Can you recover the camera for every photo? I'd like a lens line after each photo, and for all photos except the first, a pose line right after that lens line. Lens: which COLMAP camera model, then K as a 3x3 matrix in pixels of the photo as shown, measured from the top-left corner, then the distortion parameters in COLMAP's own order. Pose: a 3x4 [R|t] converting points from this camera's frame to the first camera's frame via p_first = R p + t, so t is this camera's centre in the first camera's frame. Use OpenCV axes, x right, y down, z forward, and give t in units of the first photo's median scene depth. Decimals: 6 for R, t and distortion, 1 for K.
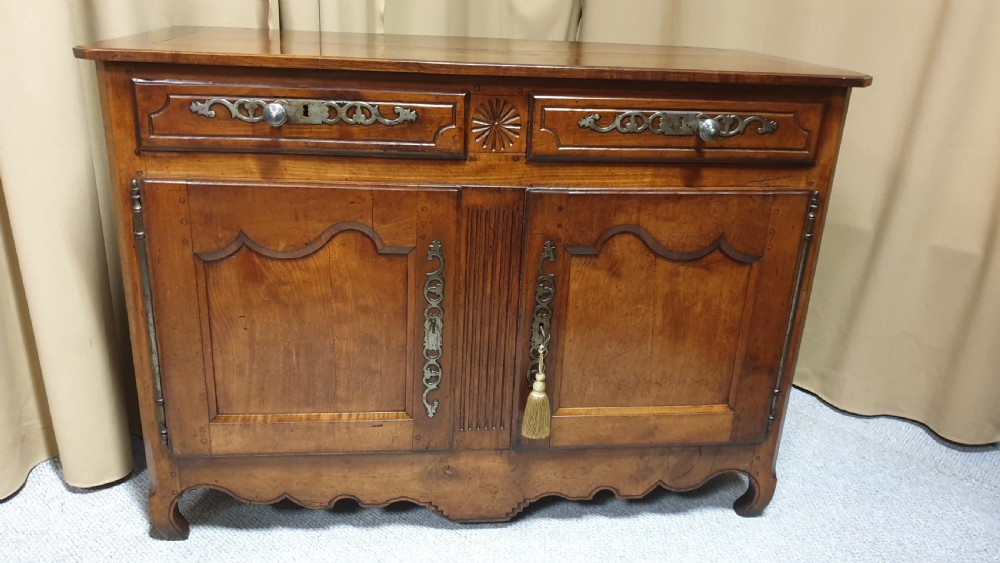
lens RADIAL K [[780.2, 0, 513.2], [0, 780.2, 253.3], [0, 0, 1]] dist [0.022124, -0.028963]
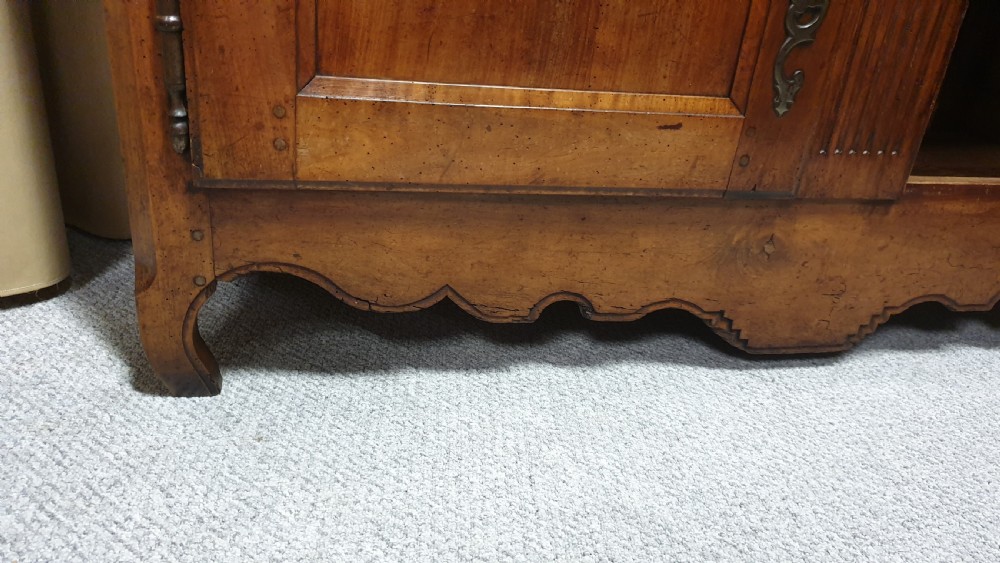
lens RADIAL K [[780.2, 0, 513.3], [0, 780.2, 275.1], [0, 0, 1]] dist [0.022124, -0.028963]
pose [[0.992864, -0.002695, 0.119222, -0.334352], [-0.011288, 0.993132, 0.116452, 0.268306], [-0.118717, -0.116967, 0.986015, 0.594277]]
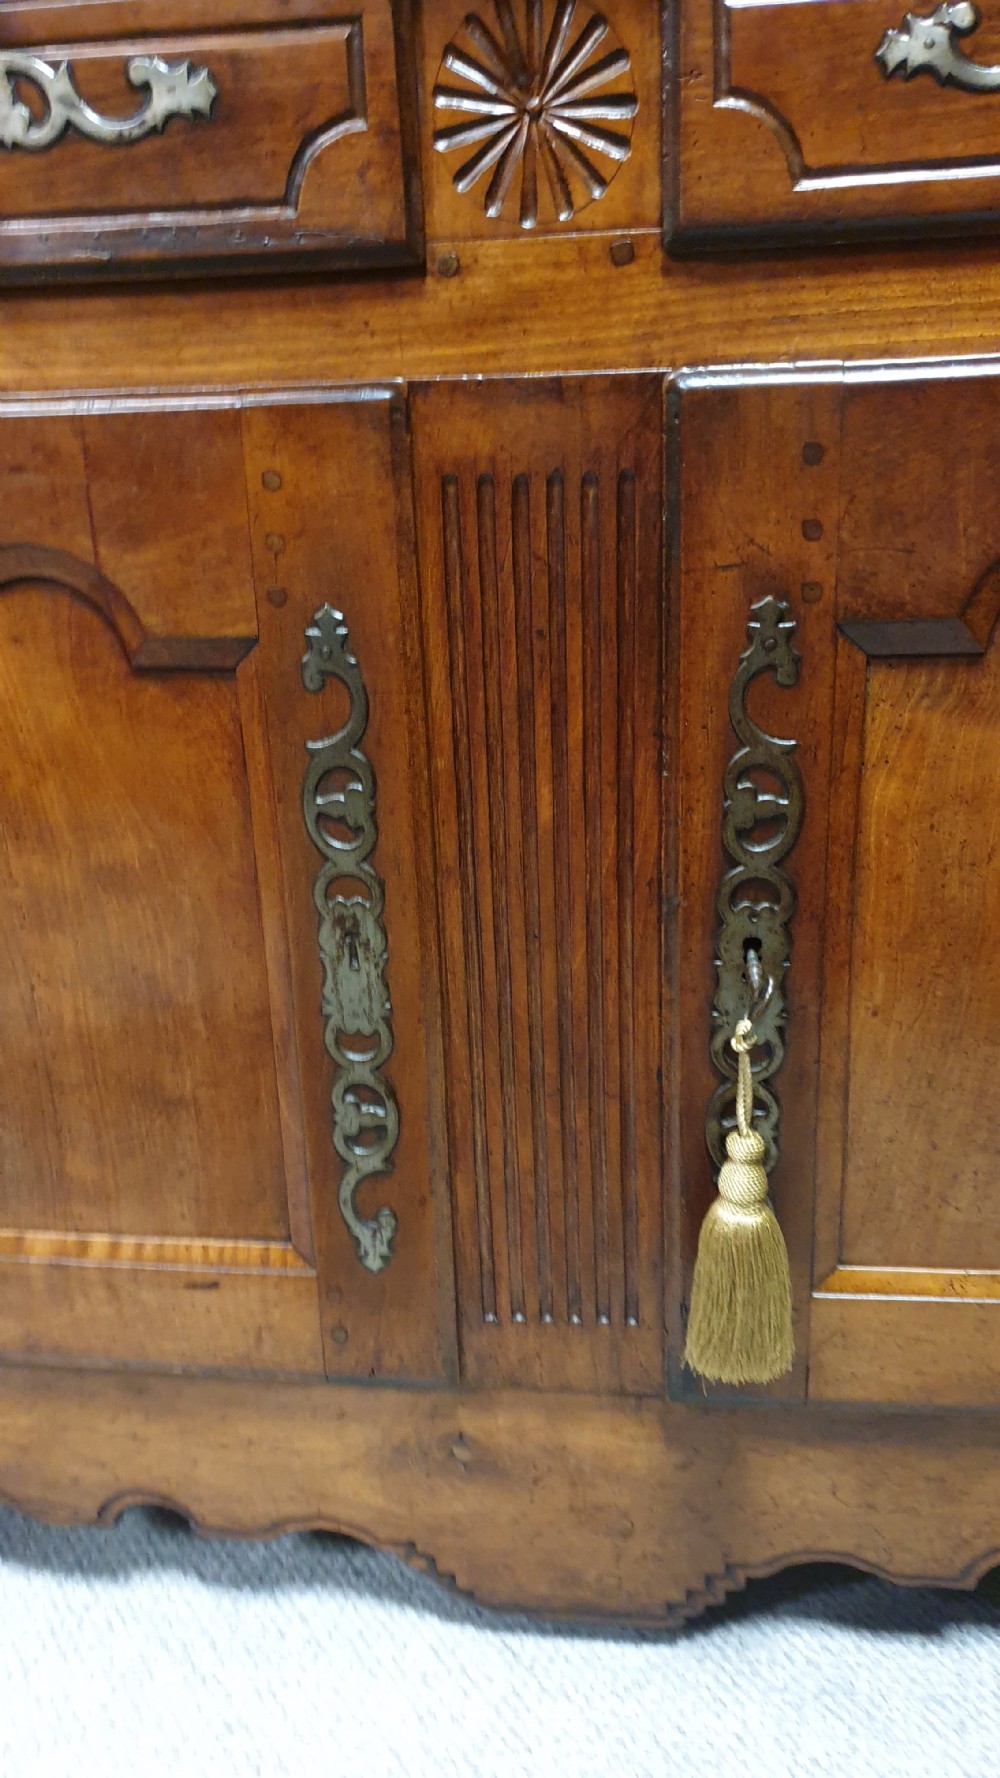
lens RADIAL K [[1387.1, 0, 521.8], [0, 1387.1, 904.7], [0, 0, 1]] dist [0.022124, -0.028963]
pose [[0.966909, 0.000174, -0.255123, 0.082354], [-0.002918, 0.999942, -0.010379, 0.085942], [0.255106, 0.010780, 0.966853, 0.549113]]
